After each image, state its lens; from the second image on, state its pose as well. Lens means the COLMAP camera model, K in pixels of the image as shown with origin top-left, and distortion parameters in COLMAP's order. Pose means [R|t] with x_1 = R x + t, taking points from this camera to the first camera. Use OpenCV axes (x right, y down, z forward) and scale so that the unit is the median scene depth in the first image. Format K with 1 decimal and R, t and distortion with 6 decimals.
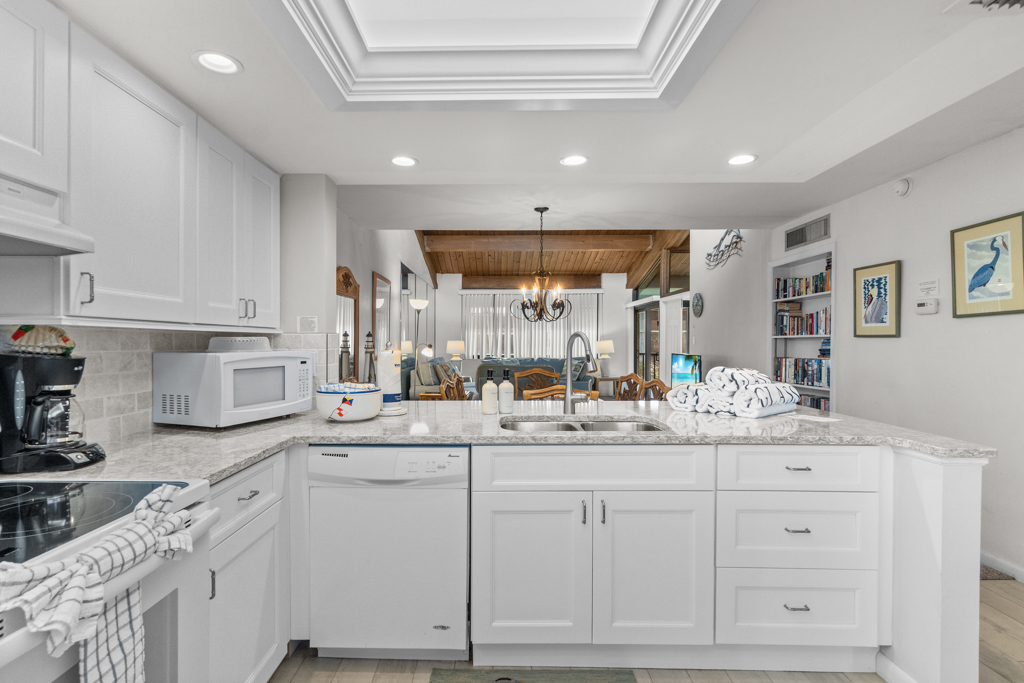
lens RADIAL K [[512.0, 0, 493.9], [0, 512.0, 341.7], [0, 0, 1]] dist [0.004140, 0.000474]
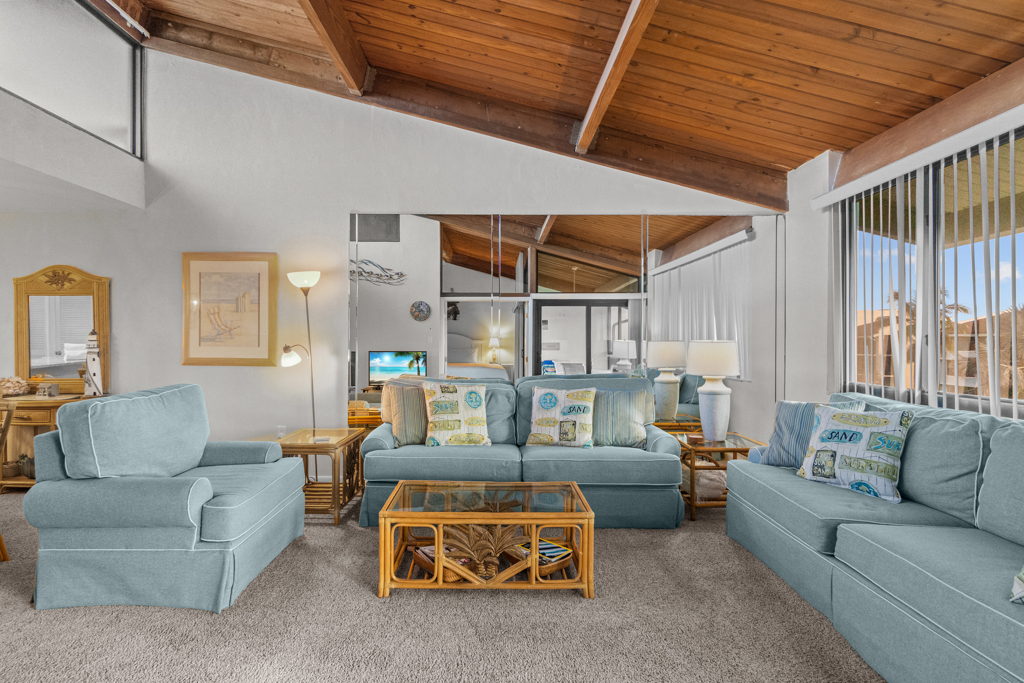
lens RADIAL K [[512.0, 0, 493.9], [0, 512.0, 341.7], [0, 0, 1]] dist [0.004140, 0.000474]
pose [[-0.001893, -0.003218, -0.999993, 0.595346], [-0.005433, 0.999980, -0.003208, 0.001562], [0.999983, 0.005427, -0.001911, 1.597499]]
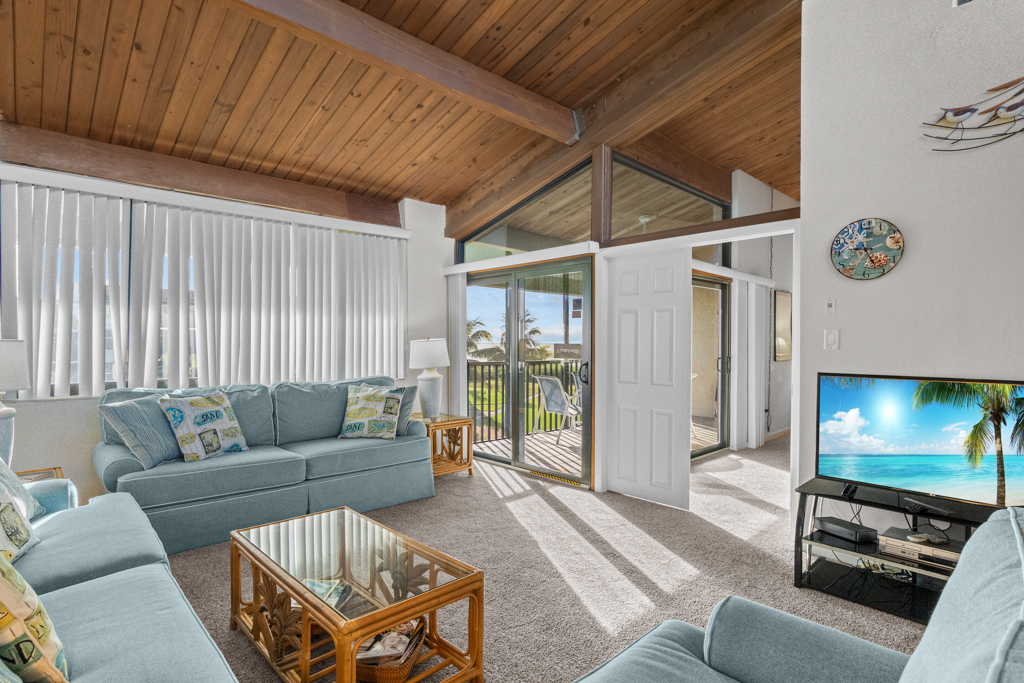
lens RADIAL K [[522.6, 0, 493.4], [0, 522.6, 350.7], [0, 0, 1]] dist [-0.003191, 0.000092]
pose [[0.733577, -0.013725, 0.679468, -0.120968], [0.000981, 0.999816, 0.019137, -0.001969], [-0.679606, -0.013372, 0.733455, 1.218206]]
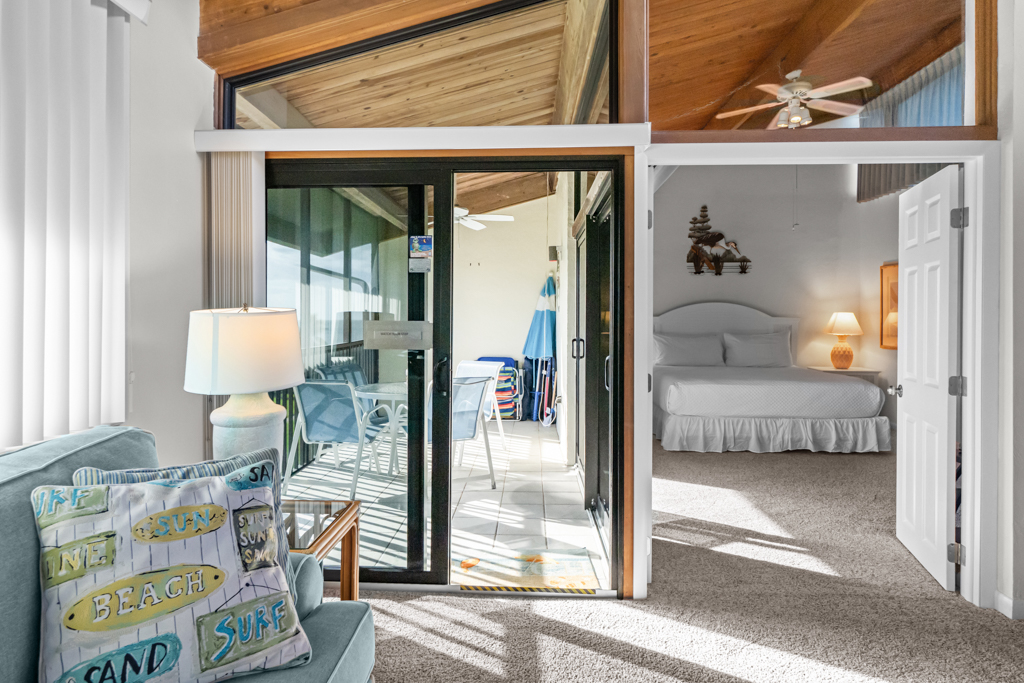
lens RADIAL K [[591.6, 0, 508.0], [0, 591.6, 323.4], [0, 0, 1]] dist [0.004755, 0.003001]
pose [[0.040470, -0.005269, 0.999167, 0.054218], [-0.001831, 0.999984, 0.005347, 0.002667], [-0.999179, -0.002046, 0.040460, 1.797961]]
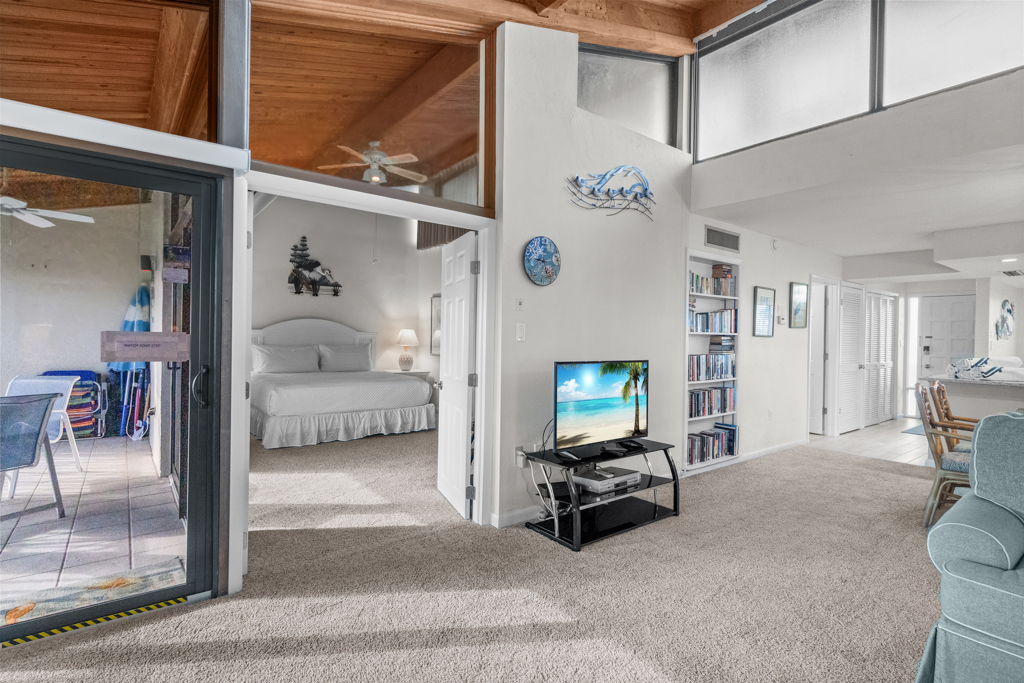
lens RADIAL K [[489.4, 0, 493.5], [0, 489.4, 340.0], [0, 0, 1]] dist [-0.004286, -0.001332]
pose [[-0.603487, -0.014963, 0.797233, 0.066168], [-0.016553, 0.999844, 0.006235, 0.002626], [-0.797201, -0.009433, -0.603640, 1.789146]]
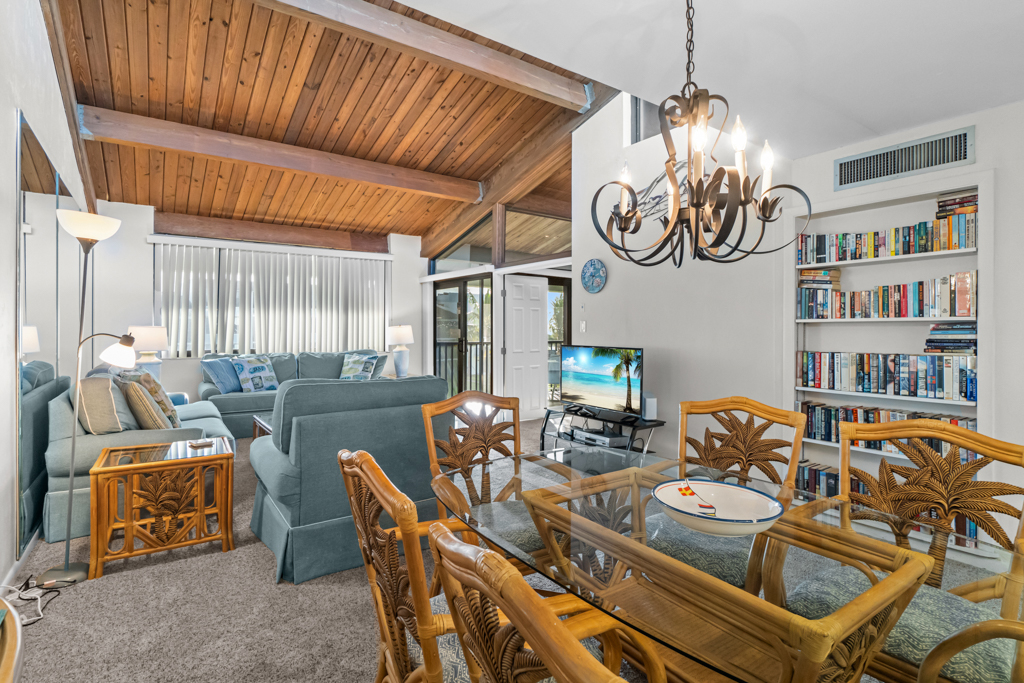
lens RADIAL K [[501.5, 0, 500.5], [0, 501.5, 328.1], [0, 0, 1]] dist [0.004019, -0.000363]
pose [[0.814755, -0.000738, 0.579805, -0.149122], [0.000253, 1.000000, 0.000917, -0.000454], [-0.579805, -0.000600, 0.814755, 0.691178]]
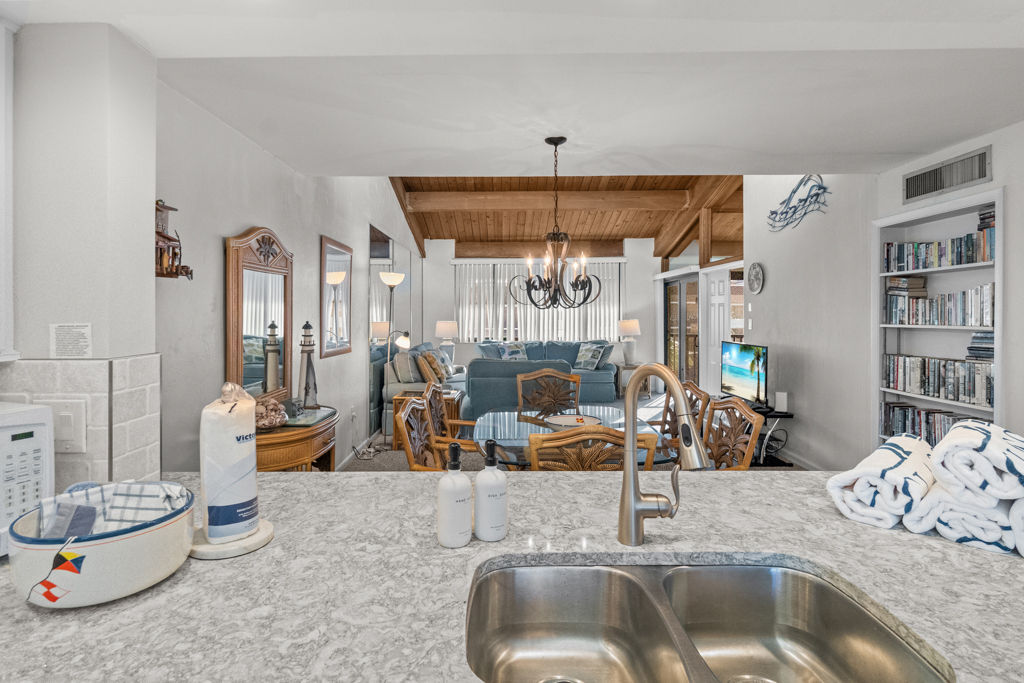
lens RADIAL K [[548.6, 0, 502.4], [0, 548.6, 310.7], [0, 0, 1]] dist [0.015115, 0.000463]
pose [[0.999964, -0.003370, 0.007724, 0.014382], [0.003404, 0.999985, -0.004327, -0.028134], [-0.007709, 0.004353, 0.999961, 0.239128]]
